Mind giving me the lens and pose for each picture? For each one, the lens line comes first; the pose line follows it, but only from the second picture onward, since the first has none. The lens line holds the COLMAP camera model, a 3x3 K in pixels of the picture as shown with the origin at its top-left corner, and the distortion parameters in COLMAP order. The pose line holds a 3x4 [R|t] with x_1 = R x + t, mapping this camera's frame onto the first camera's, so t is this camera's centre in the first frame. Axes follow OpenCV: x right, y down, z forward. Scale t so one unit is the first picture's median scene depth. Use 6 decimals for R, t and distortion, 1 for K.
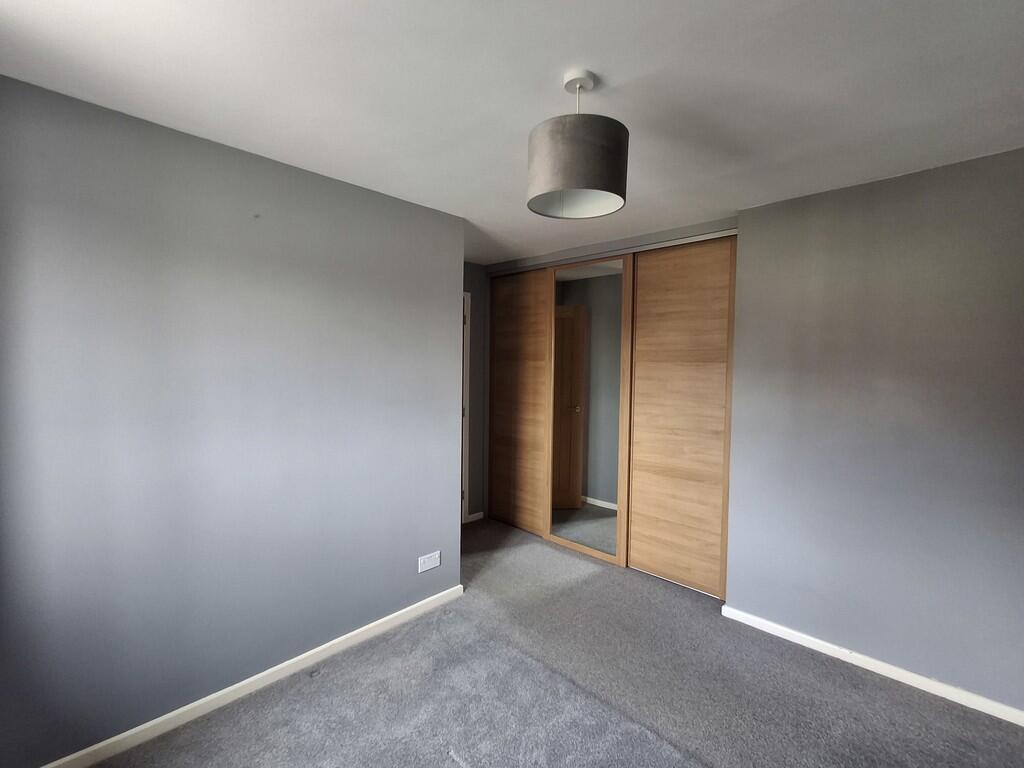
lens RADIAL K [[470.3, 0, 512.0], [0, 470.3, 384.0], [0, 0, 1]] dist [0.002968, -0.008599]
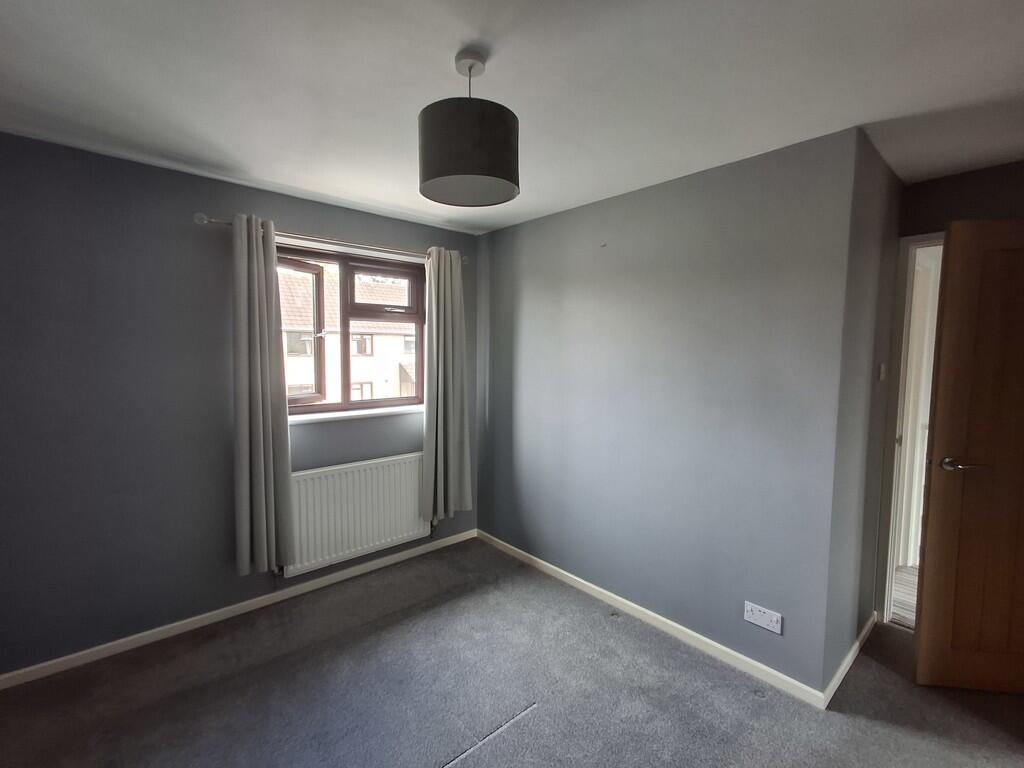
lens RADIAL K [[470.3, 0, 512.0], [0, 470.3, 384.0], [0, 0, 1]] dist [0.002968, -0.008599]
pose [[-0.104294, 0.054154, -0.993071, 0.674548], [-0.055842, 0.996622, 0.060212, -0.025262], [0.992978, 0.061735, -0.100918, 0.726633]]
